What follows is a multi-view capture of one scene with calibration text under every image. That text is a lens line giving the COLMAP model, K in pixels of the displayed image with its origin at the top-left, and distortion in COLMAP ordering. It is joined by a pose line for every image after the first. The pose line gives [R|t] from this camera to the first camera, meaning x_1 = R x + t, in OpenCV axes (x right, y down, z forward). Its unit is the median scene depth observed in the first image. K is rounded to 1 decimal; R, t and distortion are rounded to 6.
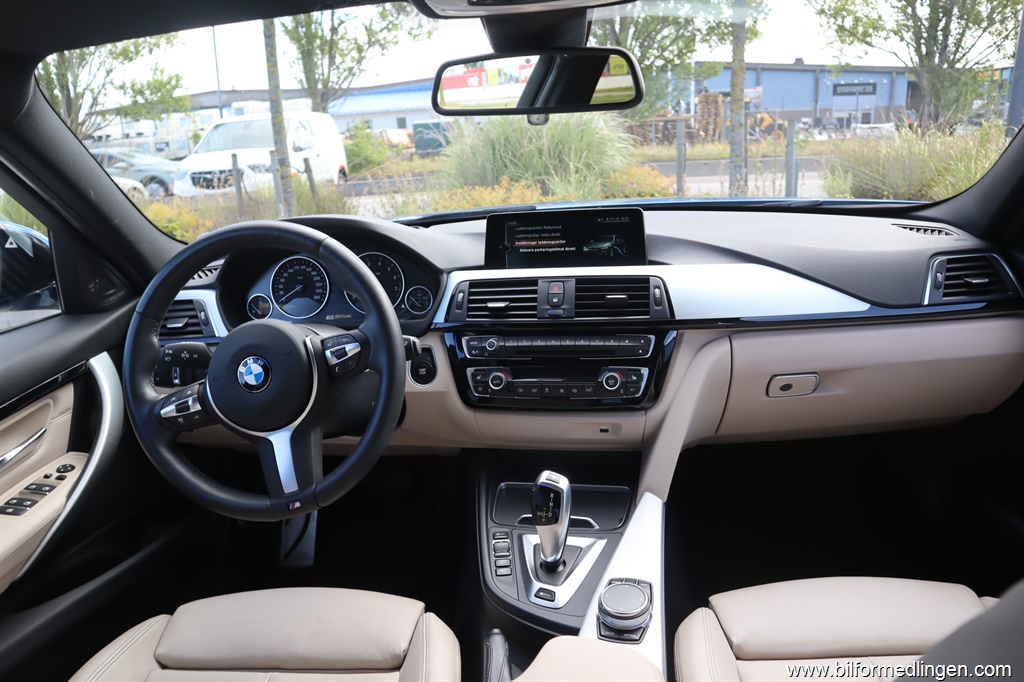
lens RADIAL K [[705.3, 0, 505.4], [0, 705.3, 345.7], [0, 0, 1]] dist [-0.112845, 0.060599]
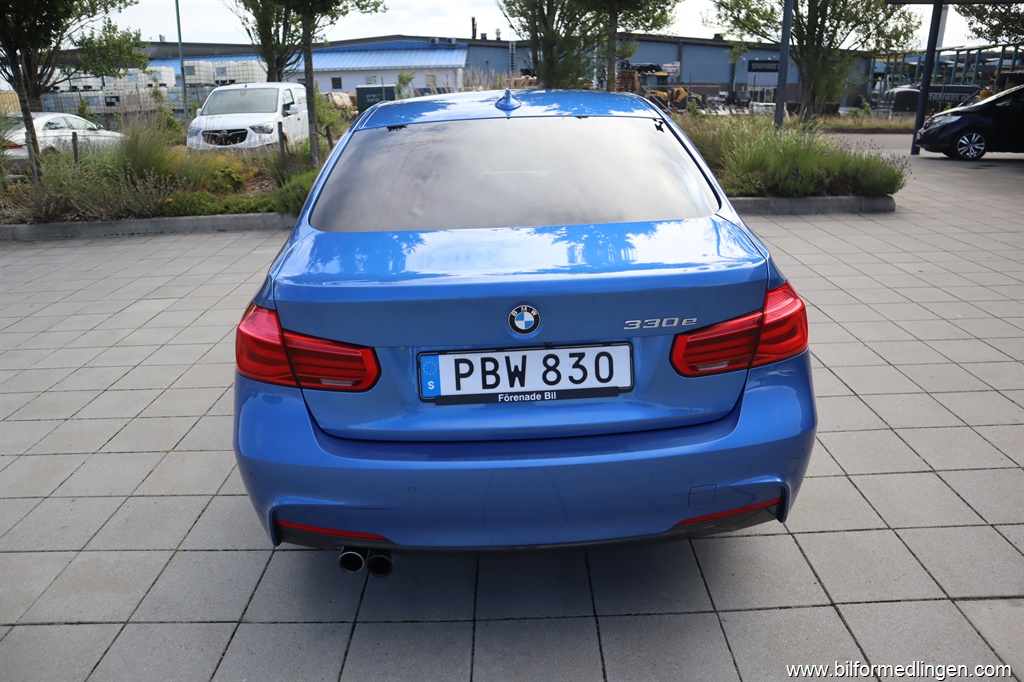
lens RADIAL K [[705.3, 0, 518.7], [0, 705.3, 345.0], [0, 0, 1]] dist [-0.112845, 0.060599]
pose [[0.992804, -0.000882, 0.119747, -0.013563], [-0.005062, 0.998770, 0.049324, 0.025572], [-0.119644, -0.049575, 0.991578, -0.113794]]
